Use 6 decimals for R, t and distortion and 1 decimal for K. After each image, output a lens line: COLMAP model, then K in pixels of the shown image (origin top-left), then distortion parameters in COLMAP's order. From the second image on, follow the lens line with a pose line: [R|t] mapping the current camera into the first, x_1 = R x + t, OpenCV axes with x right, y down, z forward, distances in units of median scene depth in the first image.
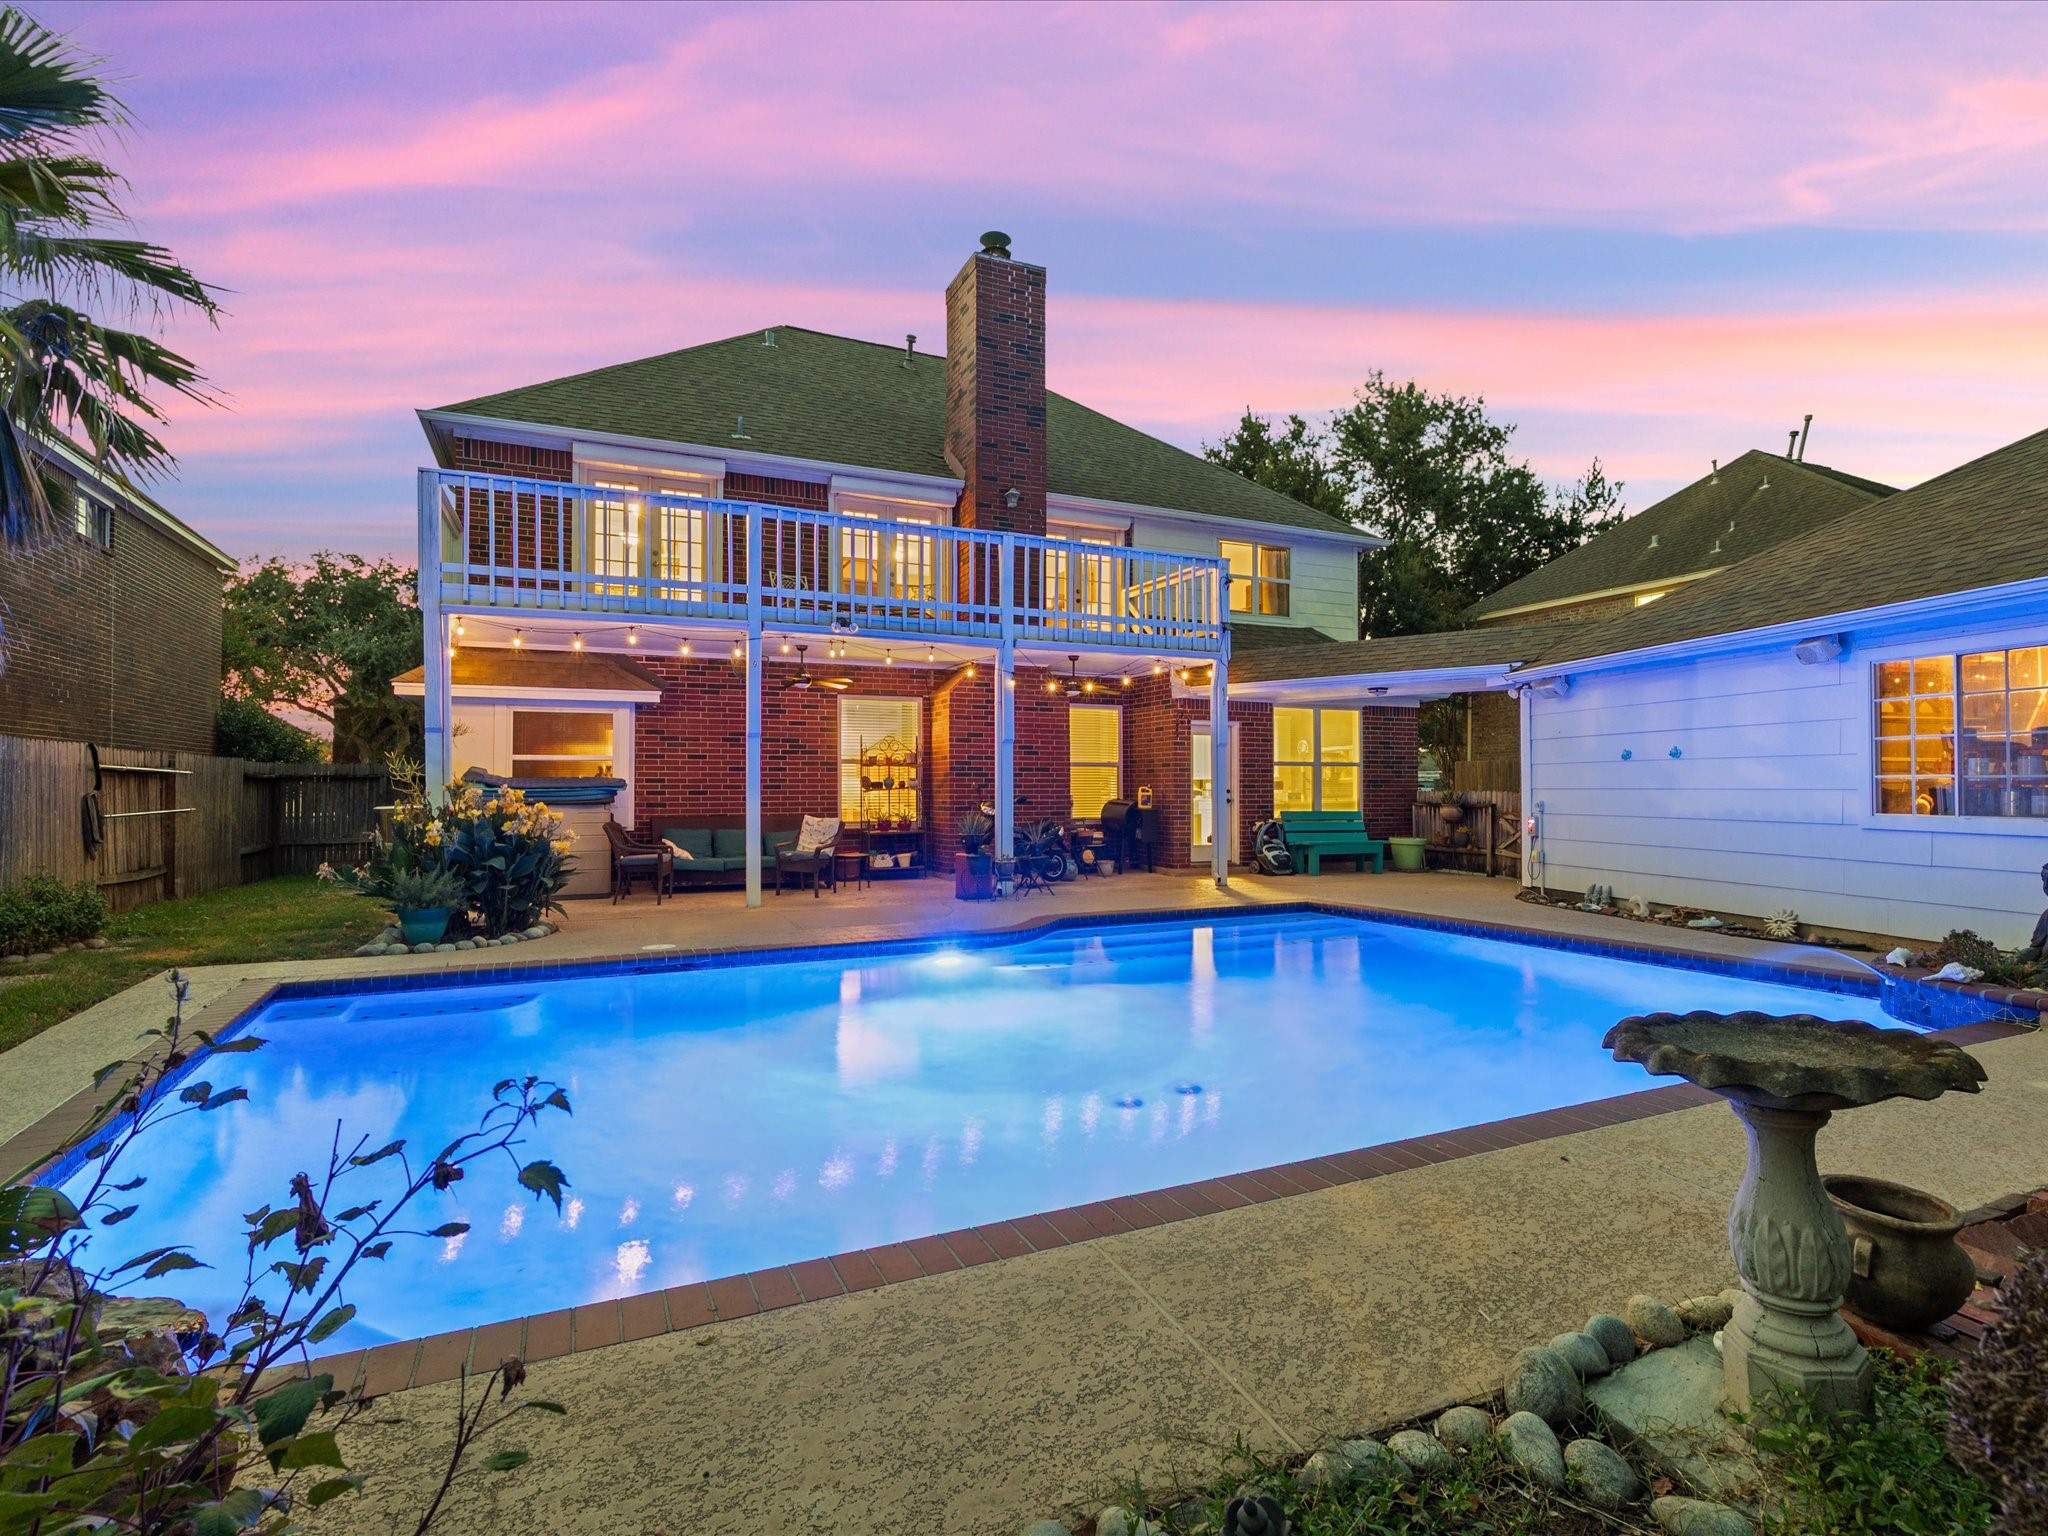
lens RADIAL K [[958.6, 0, 1018.0], [0, 958.6, 769.9], [0, 0, 1]] dist [0.000464, 0.000109]
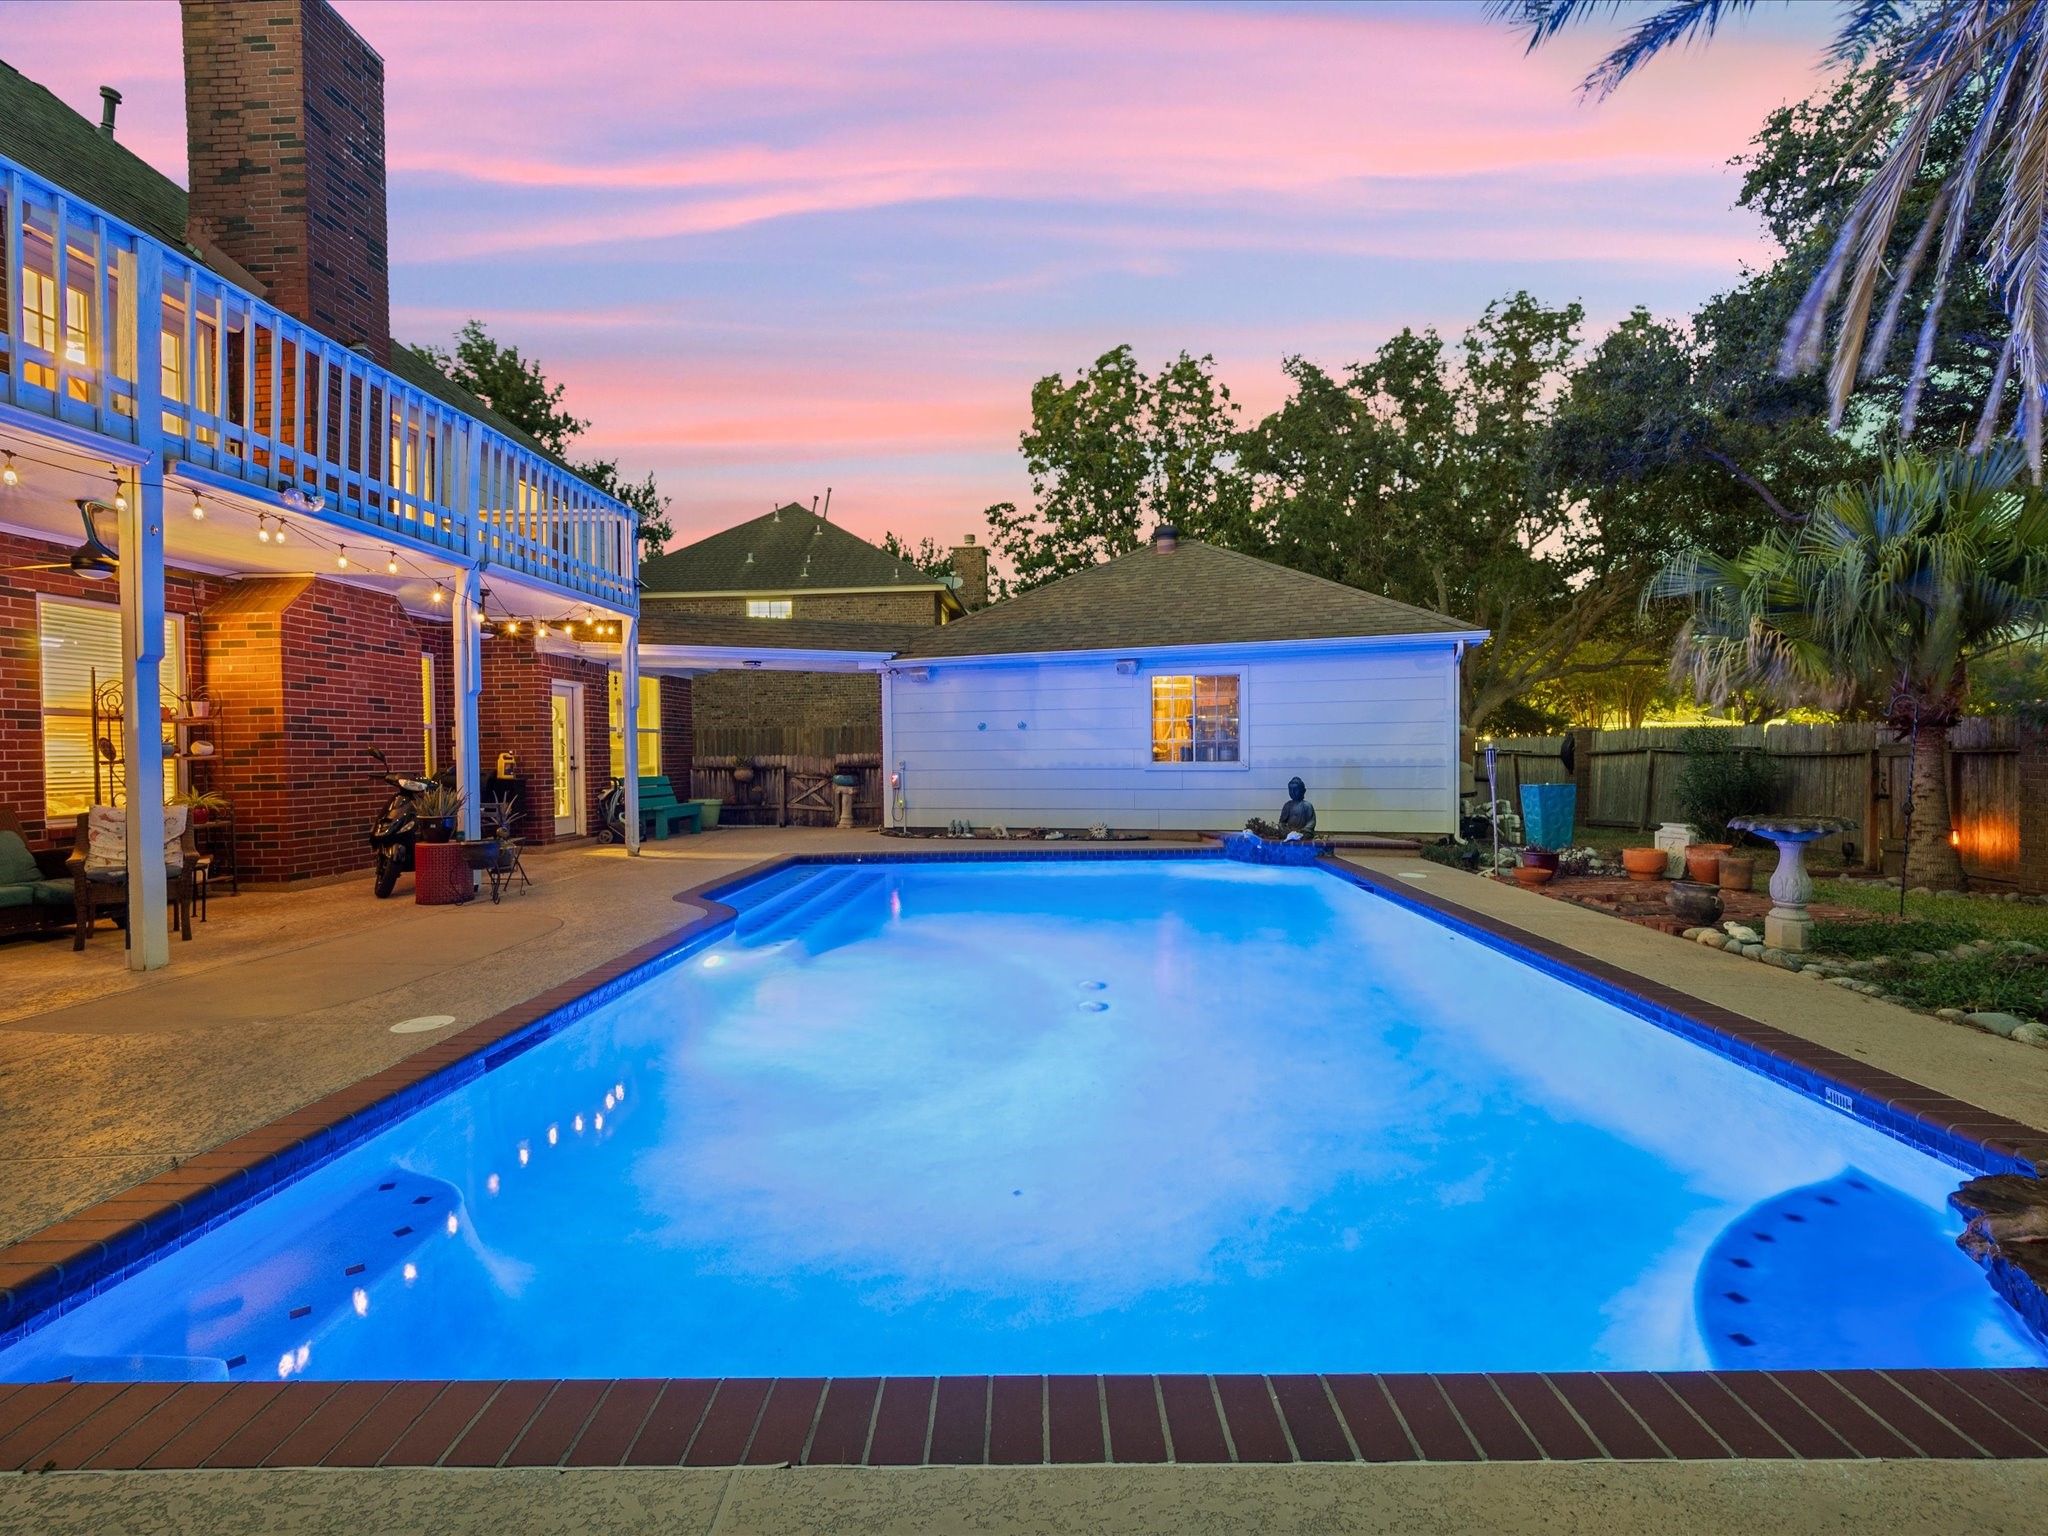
lens RADIAL K [[908.8, 0, 987.8], [0, 908.8, 762.4], [0, 0, 1]] dist [-0.001190, -0.000172]
pose [[0.476914, -0.014867, 0.878824, -0.435507], [-0.004961, 0.999795, 0.019606, 0.009063], [-0.878936, -0.013710, 0.476743, 0.278229]]
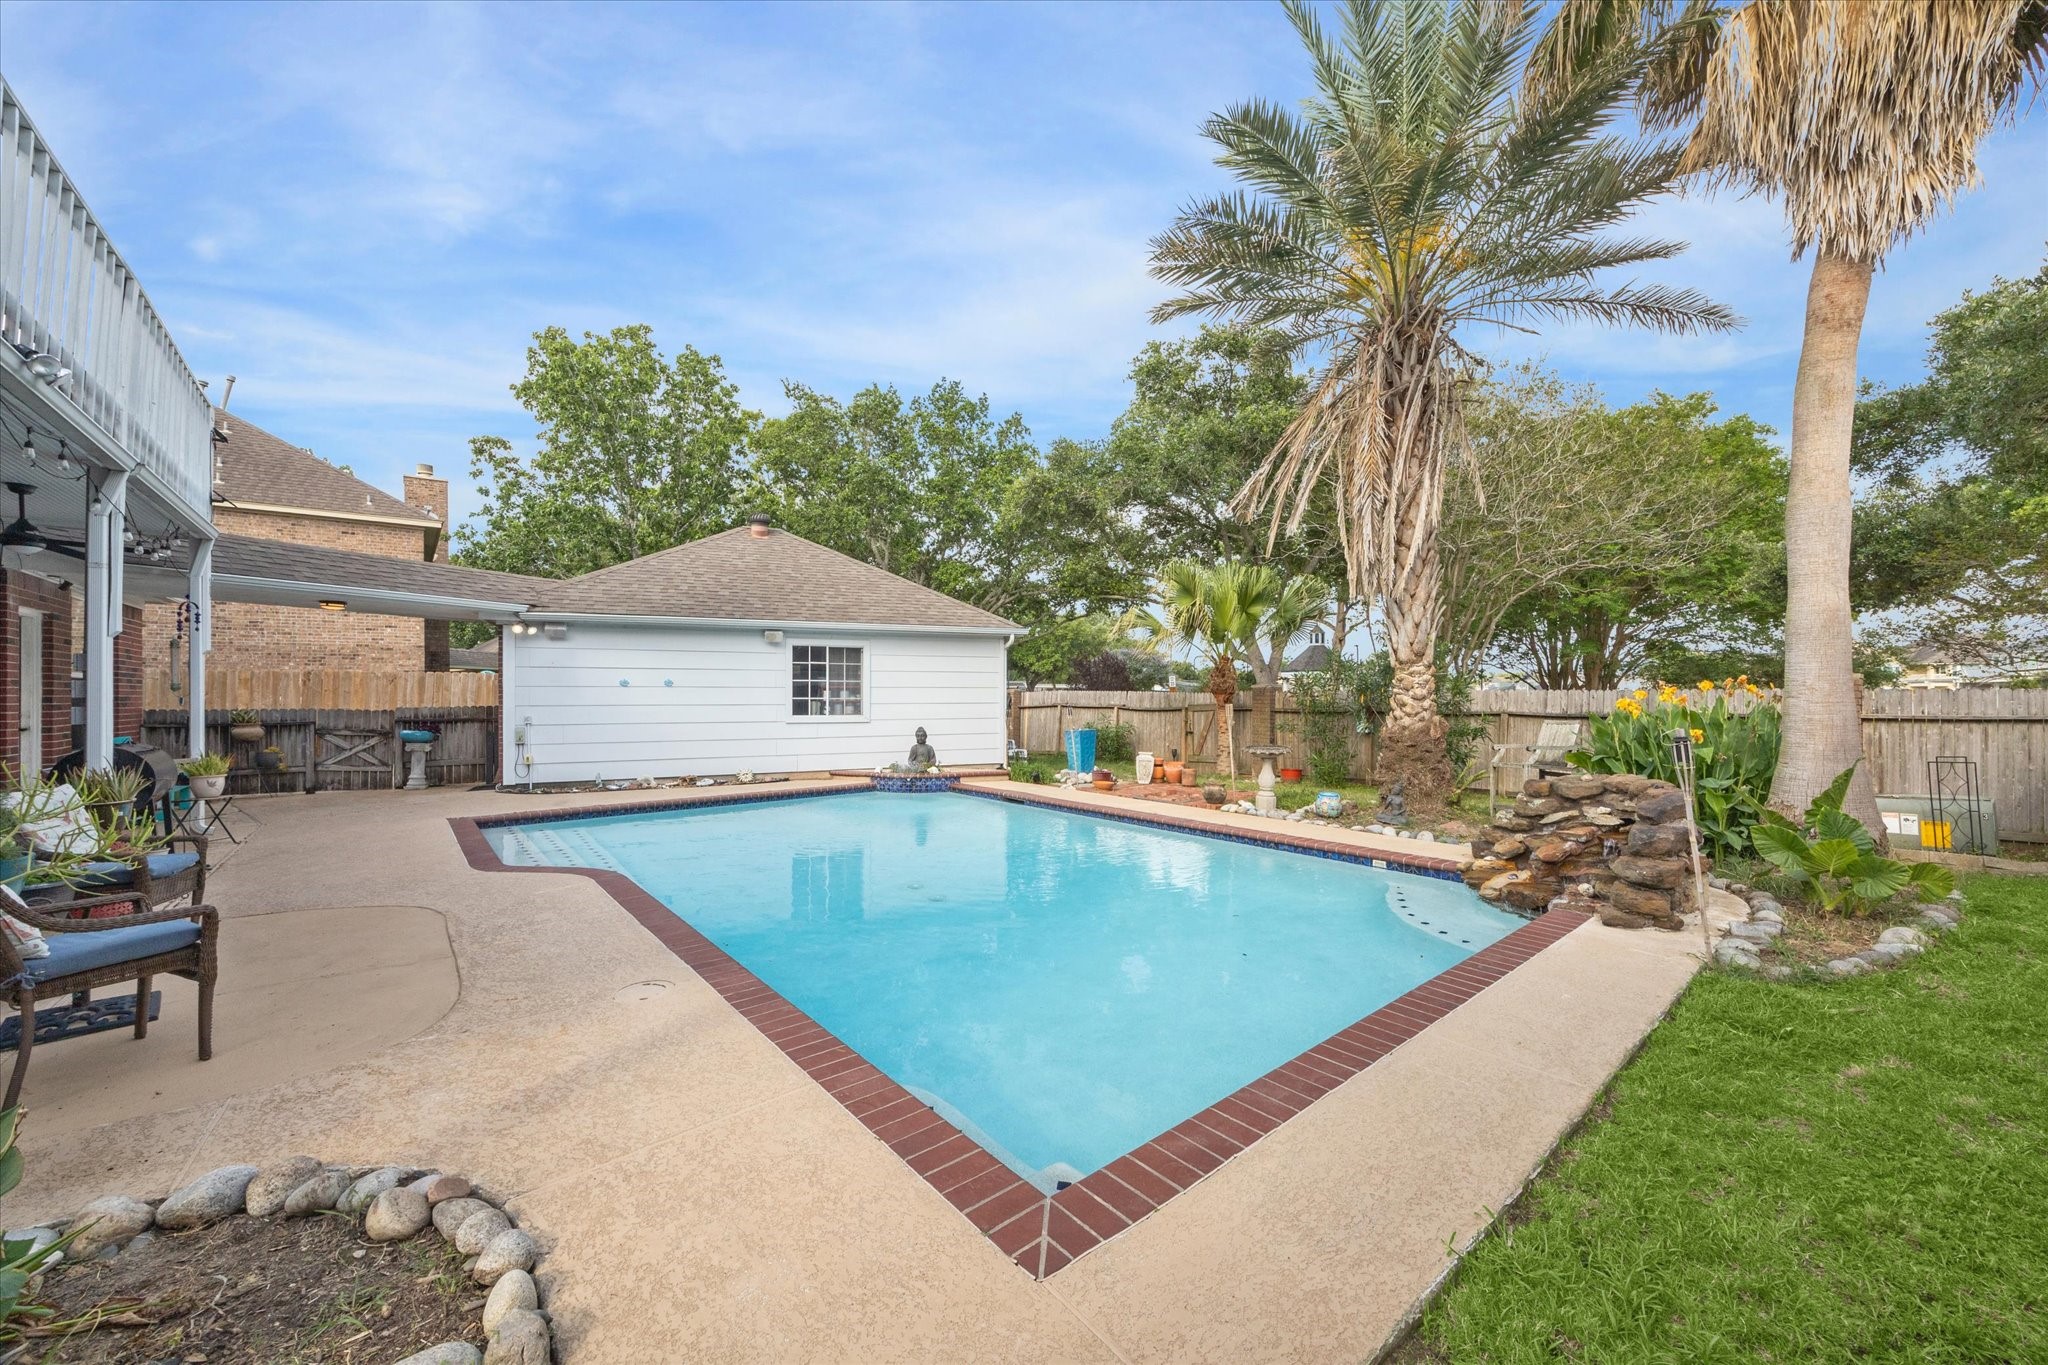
lens RADIAL K [[782.4, 0, 1032.9], [0, 782.4, 684.0], [0, 0, 1]] dist [-0.001841, -0.000237]
pose [[-0.234900, 0.014784, 0.971907, -0.558429], [-0.017001, 0.999669, -0.019315, -0.000224], [-0.971871, -0.021061, -0.234571, 0.532210]]
